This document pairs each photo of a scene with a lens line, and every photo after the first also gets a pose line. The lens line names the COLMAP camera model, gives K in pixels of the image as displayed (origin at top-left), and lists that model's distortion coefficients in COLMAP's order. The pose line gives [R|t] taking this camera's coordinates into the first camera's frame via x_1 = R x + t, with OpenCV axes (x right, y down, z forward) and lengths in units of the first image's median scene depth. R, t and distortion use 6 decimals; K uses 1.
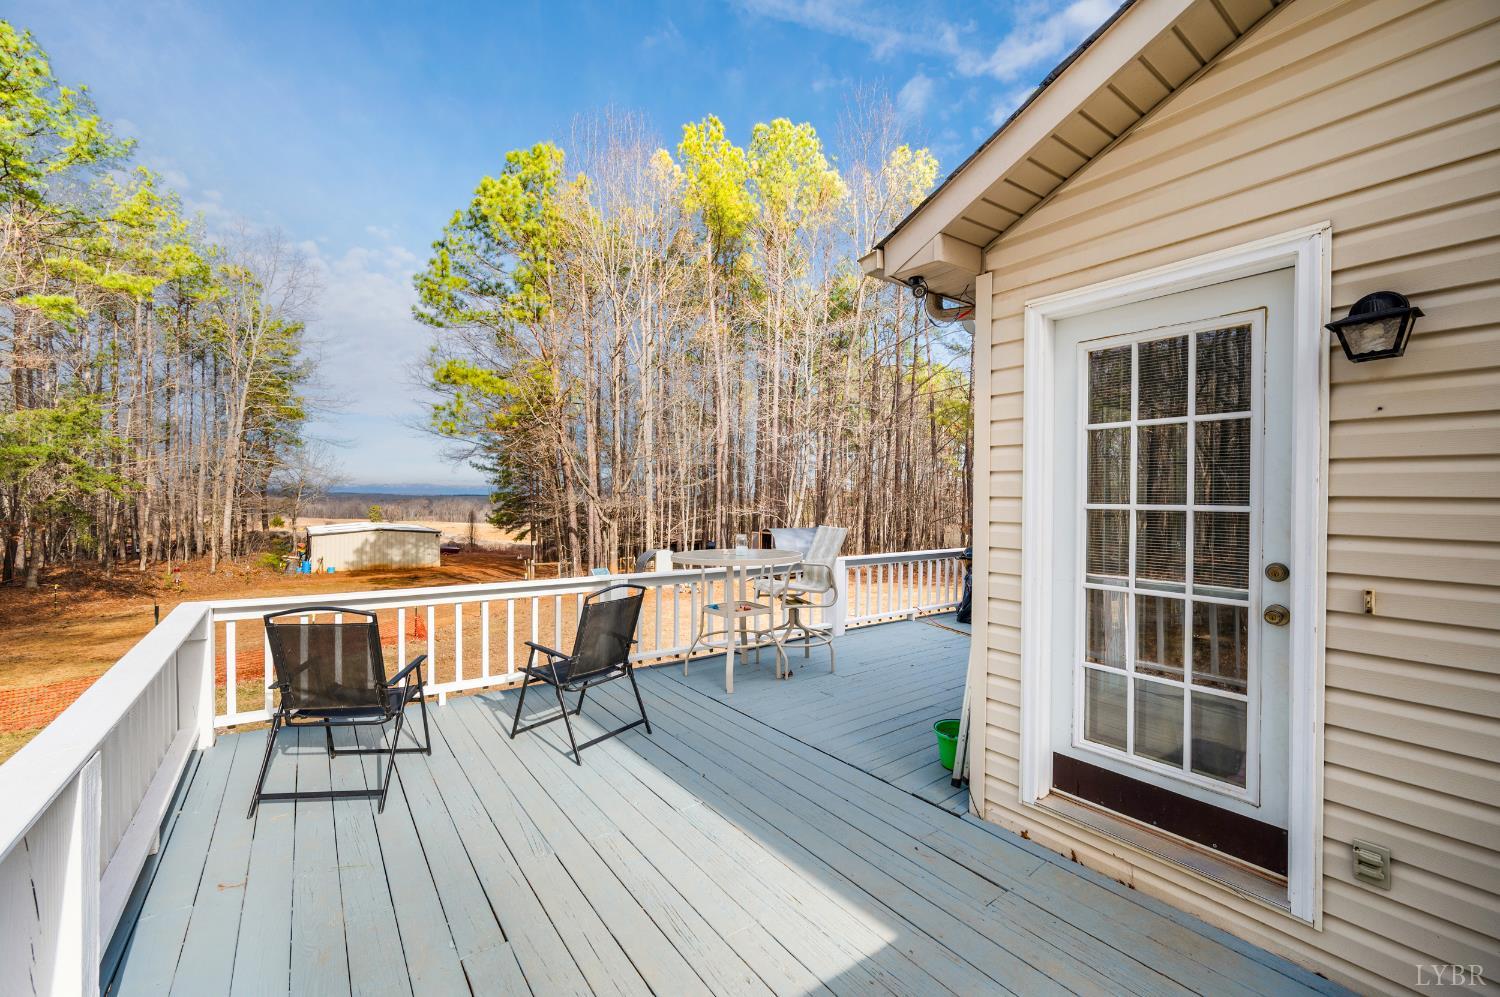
lens RADIAL K [[617.8, 0, 736.2], [0, 617.8, 499.7], [0, 0, 1]] dist [0.009442, 0.000084]
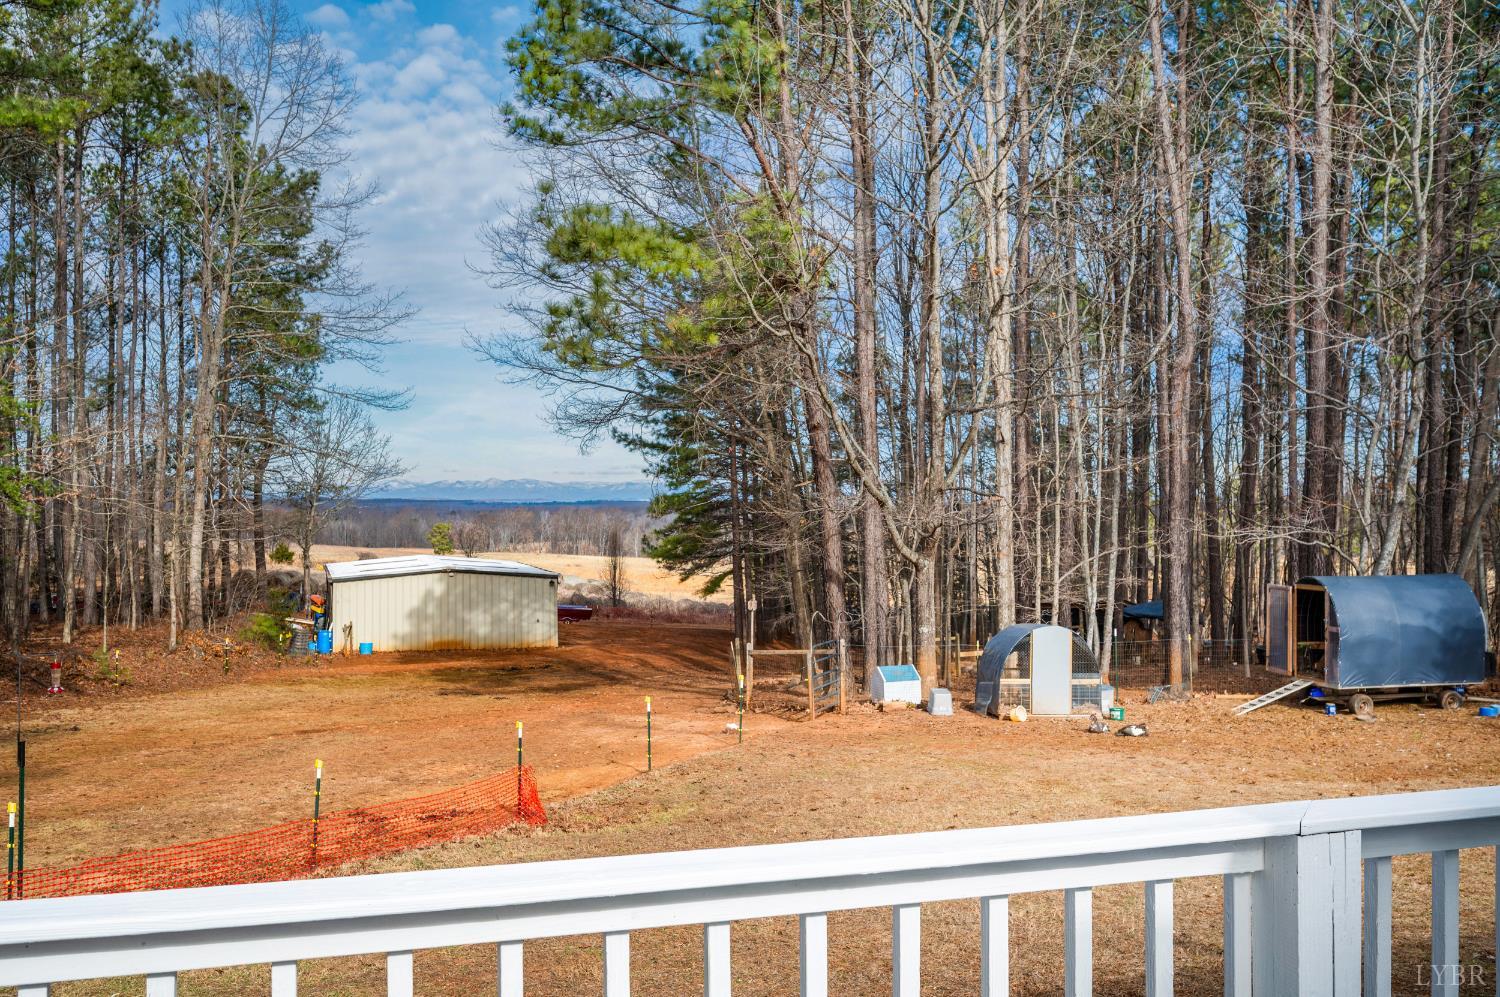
lens RADIAL K [[1326.5, 0, 729.0], [0, 1326.5, 505.3], [0, 0, 1]] dist [0.012871, 0.008169]
pose [[0.950917, -0.008310, -0.309334, -0.029733], [0.007801, 0.999965, -0.002881, 0.000371], [0.309347, 0.000327, 0.950949, 0.053470]]
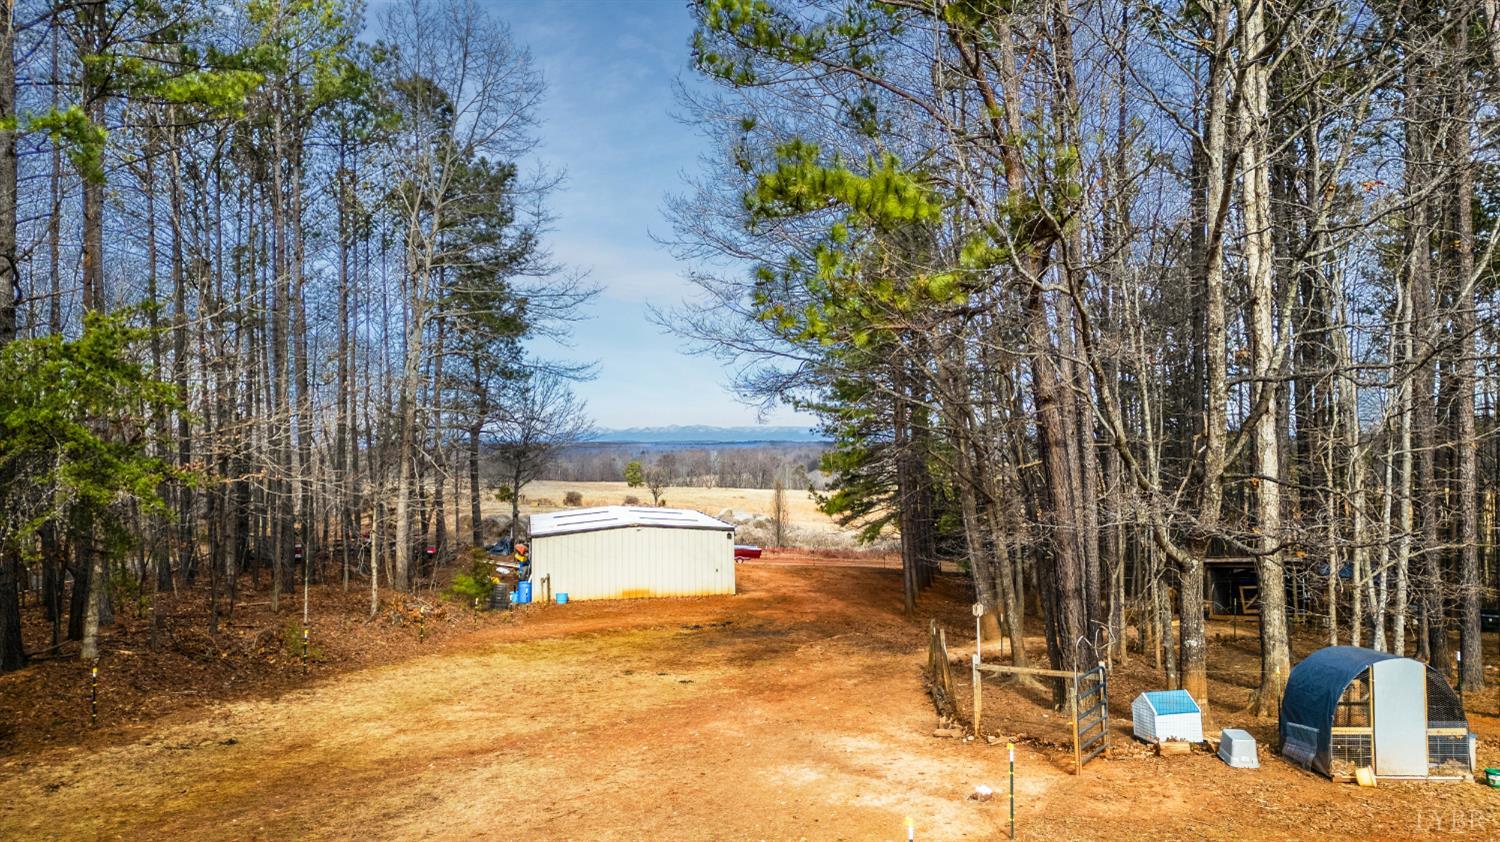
lens RADIAL K [[1028.1, 0, 753.4], [0, 1028.1, 425.8], [0, 0, 1]] dist [0.066311, -0.061735]
pose [[0.915790, -0.026012, -0.400814, -0.129267], [0.019082, 0.999592, -0.021274, -0.021740], [0.401203, 0.011835, 0.915913, 0.236047]]
